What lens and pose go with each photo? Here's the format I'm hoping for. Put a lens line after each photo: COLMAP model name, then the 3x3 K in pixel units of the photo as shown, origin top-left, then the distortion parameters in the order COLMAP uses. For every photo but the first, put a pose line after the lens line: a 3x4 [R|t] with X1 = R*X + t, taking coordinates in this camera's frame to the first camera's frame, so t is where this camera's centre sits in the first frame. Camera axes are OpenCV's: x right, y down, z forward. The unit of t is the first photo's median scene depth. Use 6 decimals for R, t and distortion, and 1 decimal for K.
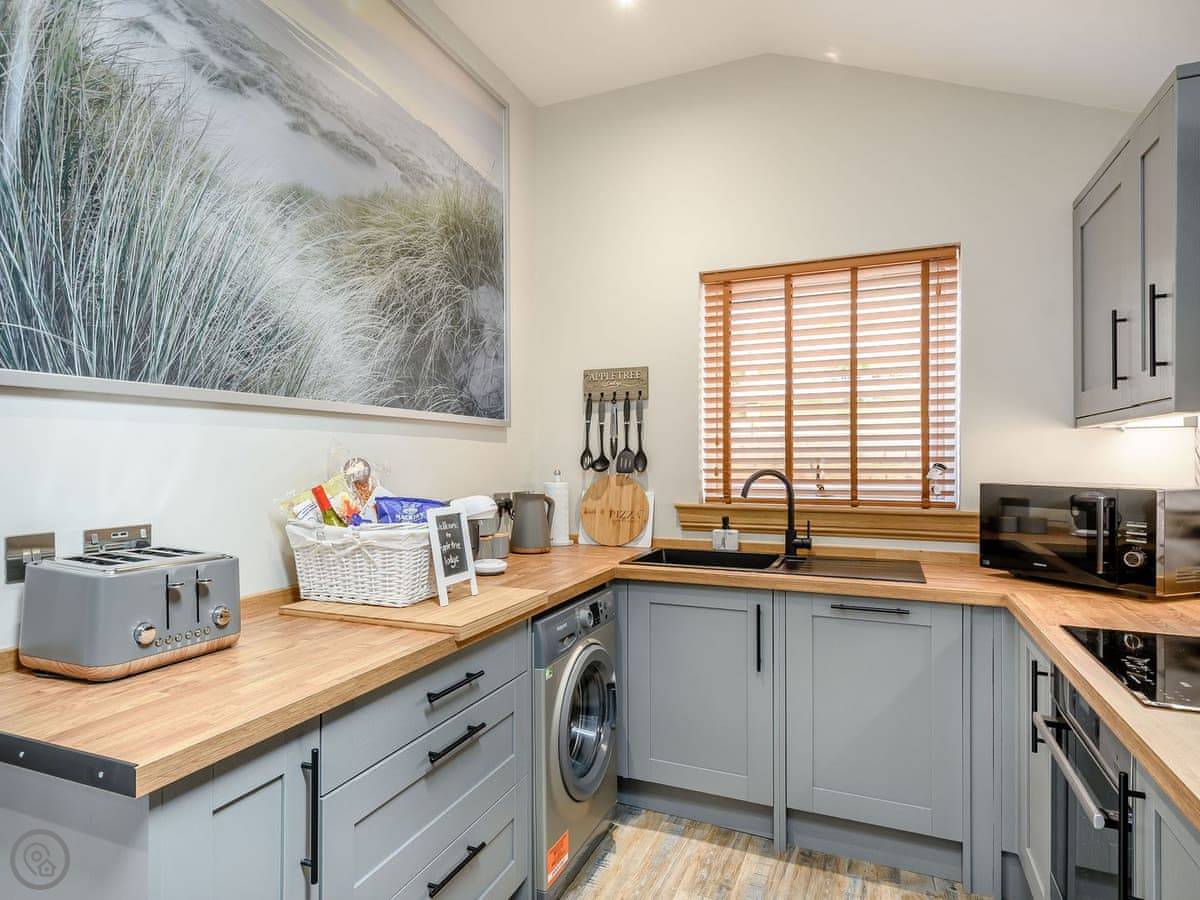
lens RADIAL K [[713.8, 0, 547.5], [0, 713.8, 460.7], [0, 0, 1]] dist [0.022136, -0.000582]
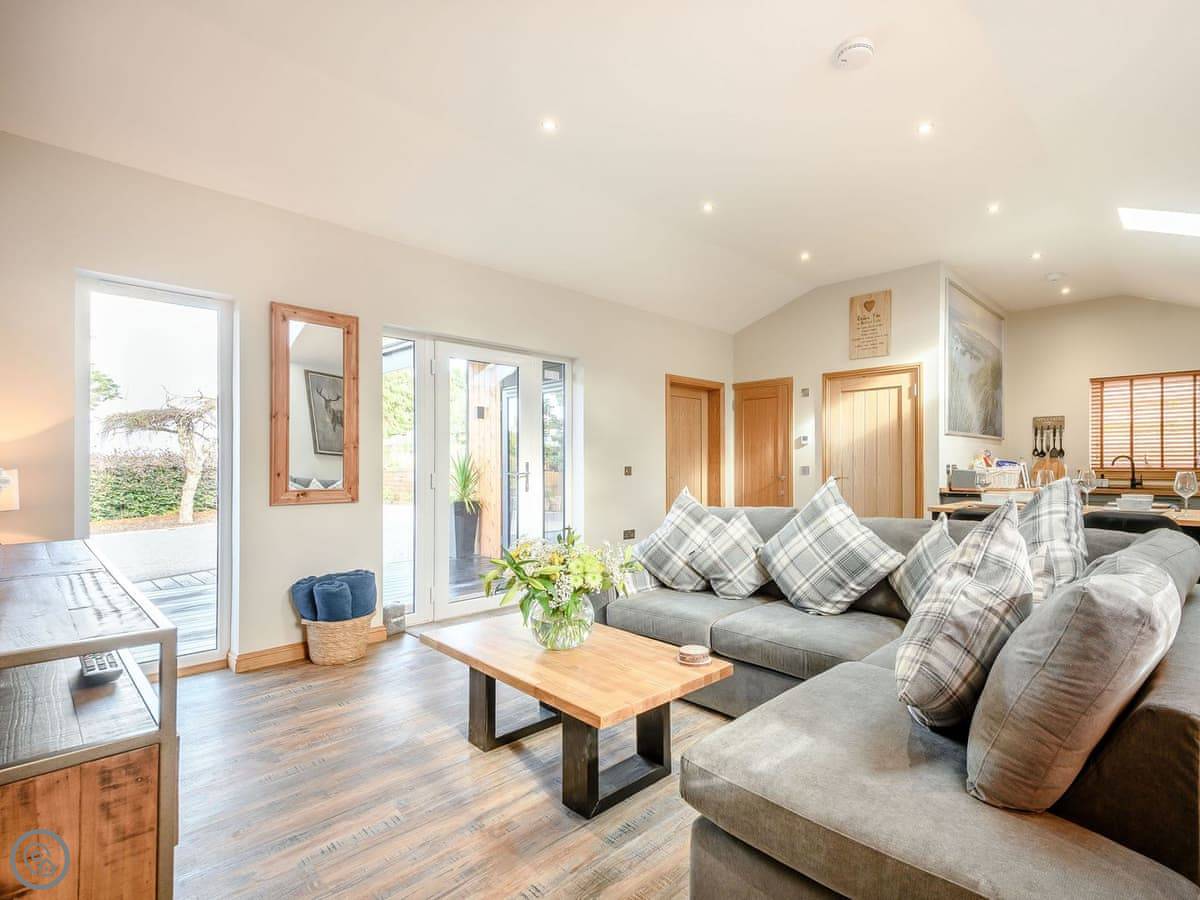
lens RADIAL K [[592.4, 0, 665.3], [0, 592.4, 460.8], [0, 0, 1]] dist [0.012204, -0.006909]
pose [[0.951421, 0.002623, -0.307883, -0.764163], [-0.004957, 0.999965, -0.006800, 0.068479], [0.307854, 0.007996, 0.951400, -1.977518]]
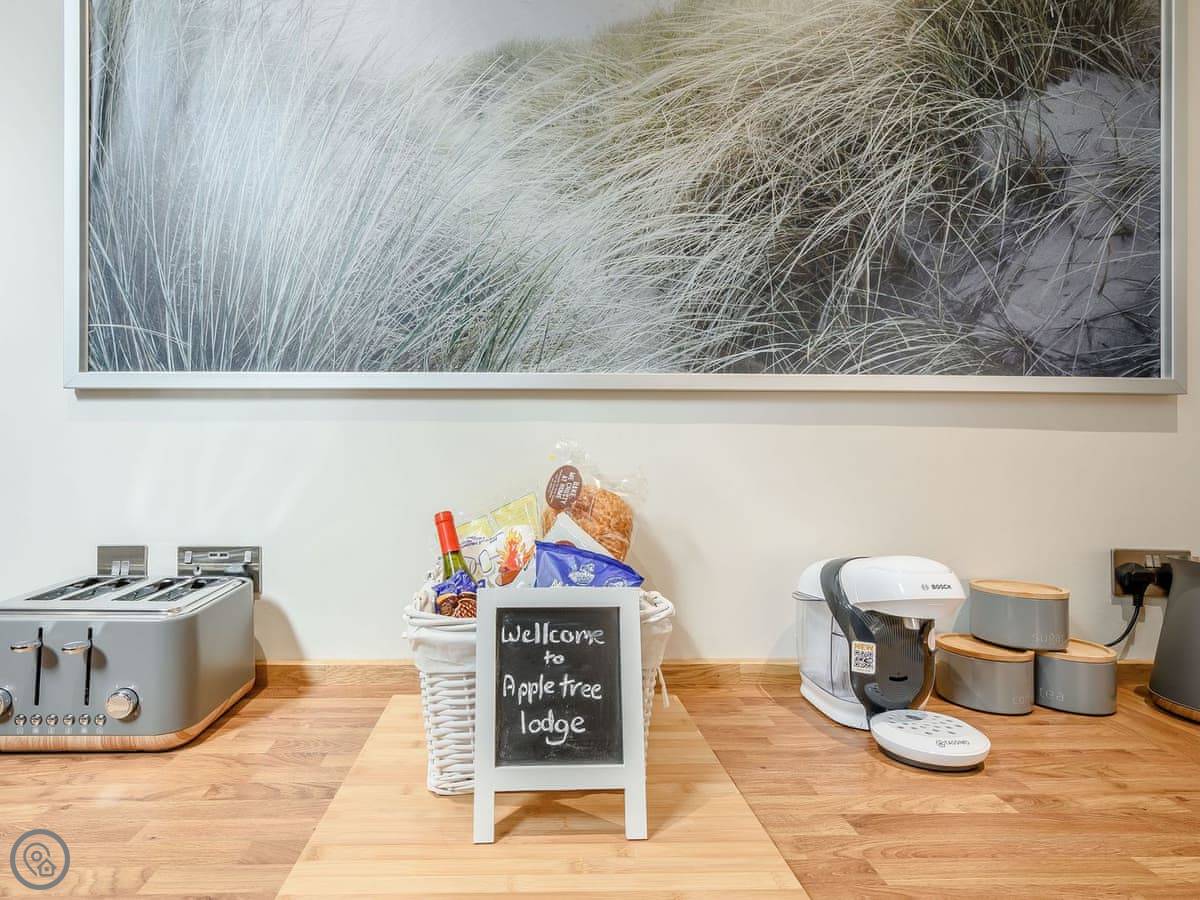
lens RADIAL K [[592.4, 0, 541.2], [0, 592.4, 462.7], [0, 0, 1]] dist [0.012204, -0.006909]
pose [[0.437645, 0.004179, -0.899138, 0.125818], [-0.005568, 0.999983, 0.001938, -0.005849], [0.899131, 0.004159, 0.437660, 0.663969]]
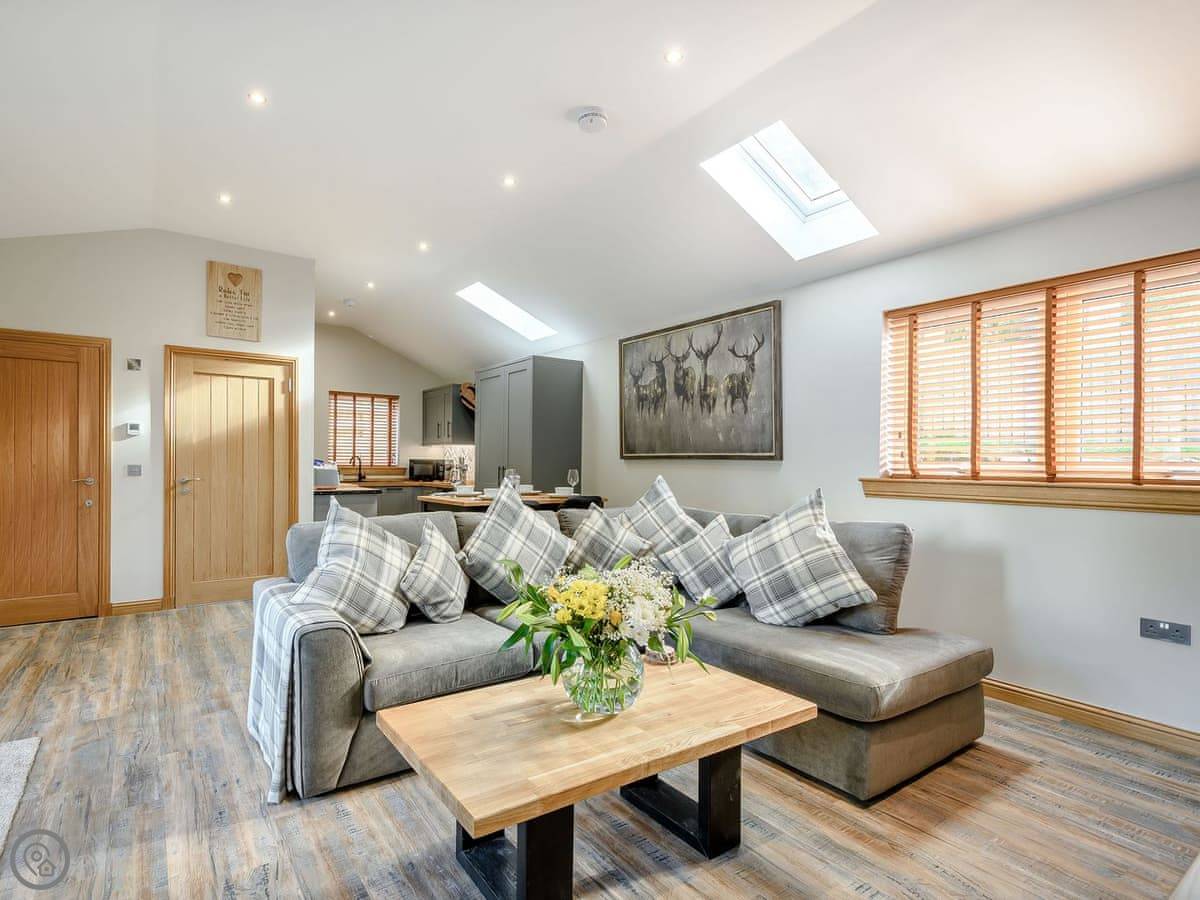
lens RADIAL K [[592.4, 0, 517.5], [0, 592.4, 462.6], [0, 0, 1]] dist [0.012204, -0.006909]
pose [[0.544250, 0.009504, 0.838869, -1.955399], [-0.009423, 0.999942, -0.005215, 0.064372], [-0.838870, -0.005066, 0.544308, -1.392661]]
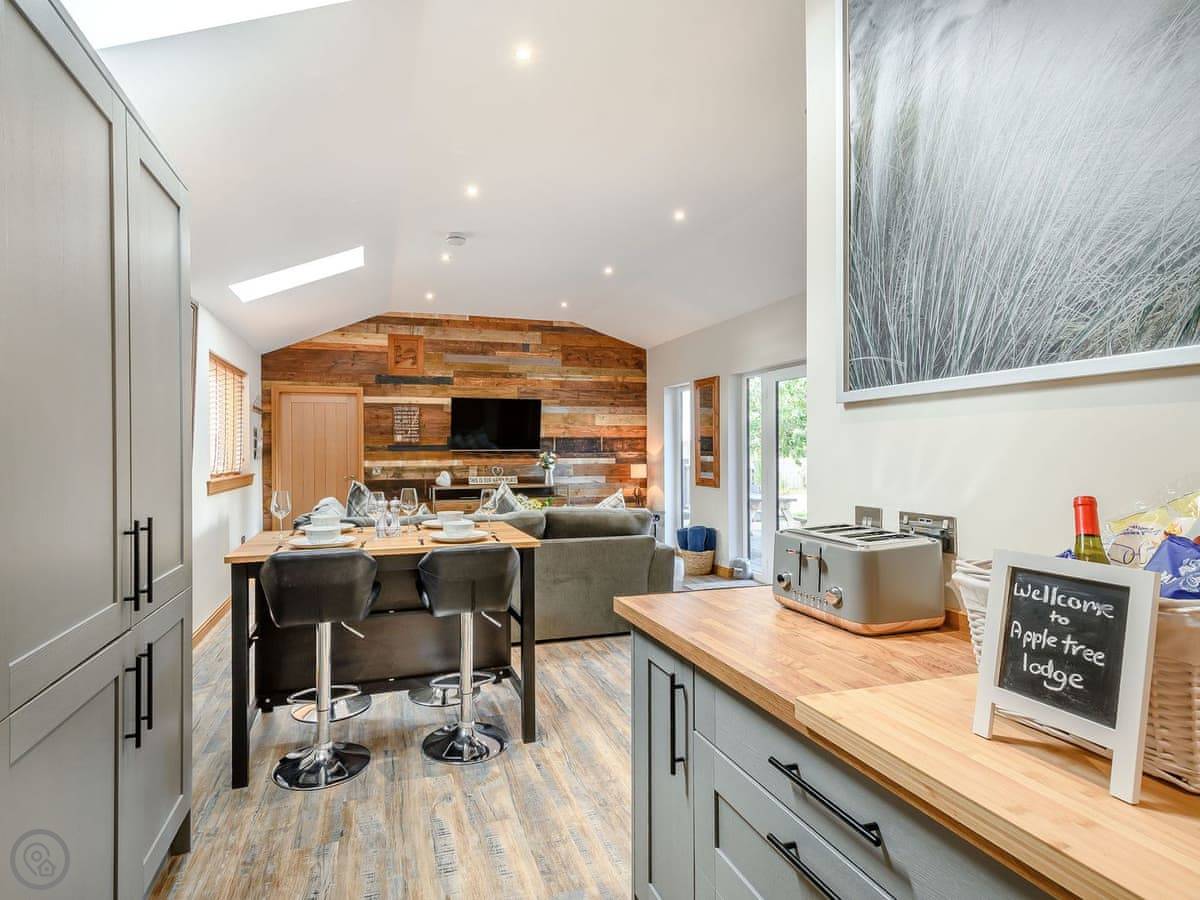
lens RADIAL K [[607.0, 0, 536.3], [0, 607.0, 449.5], [0, 0, 1]] dist [0.007468, -0.002740]
pose [[-0.761981, 0.004767, -0.647582, 0.298449], [0.006078, 0.999982, 0.000208, -0.006735], [0.647571, -0.003778, -0.761995, 0.850632]]
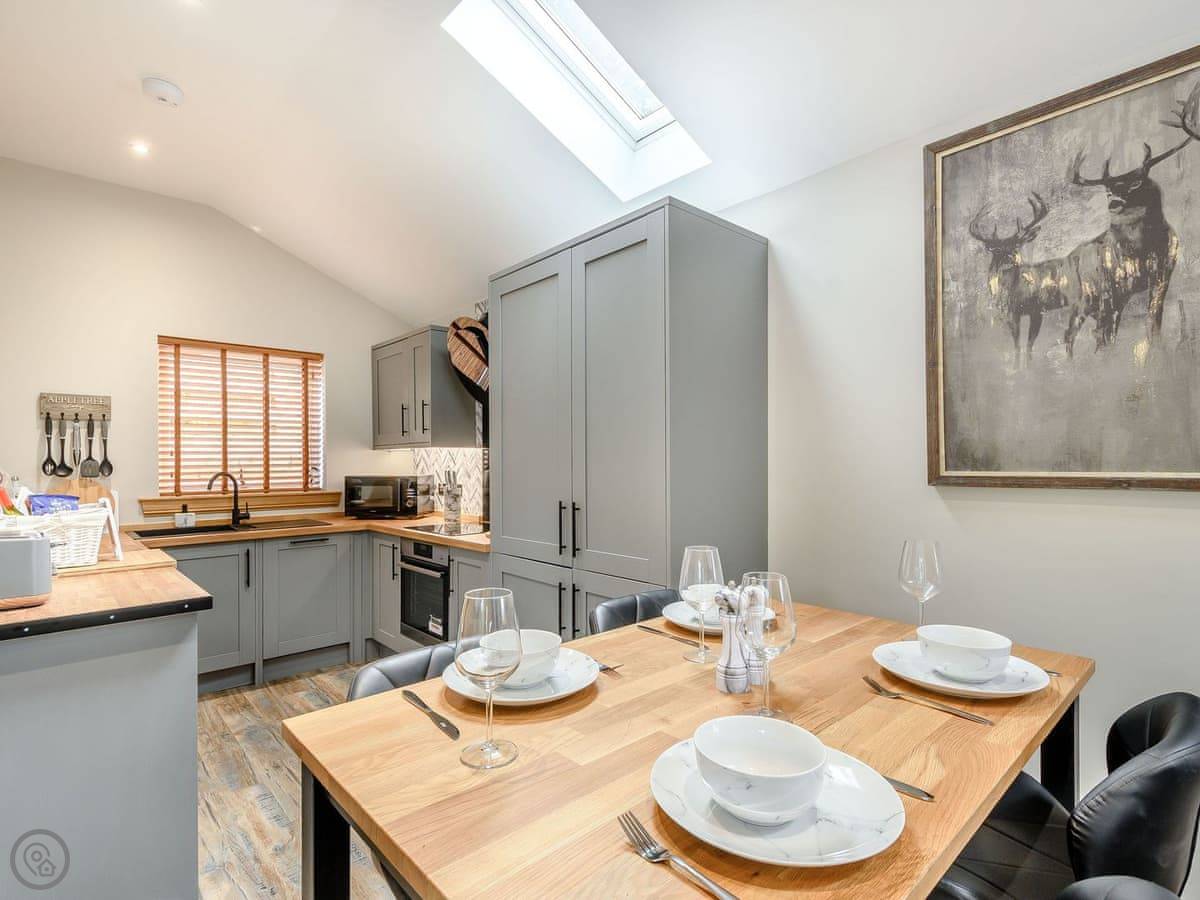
lens RADIAL K [[592.4, 0, 602.1], [0, 592.4, 463.1], [0, 0, 1]] dist [0.012204, -0.006909]
pose [[0.384815, -0.003070, 0.922989, -0.725538], [0.009071, 0.999959, -0.000457, 0.000961], [-0.922949, 0.008548, 0.384827, -0.360607]]
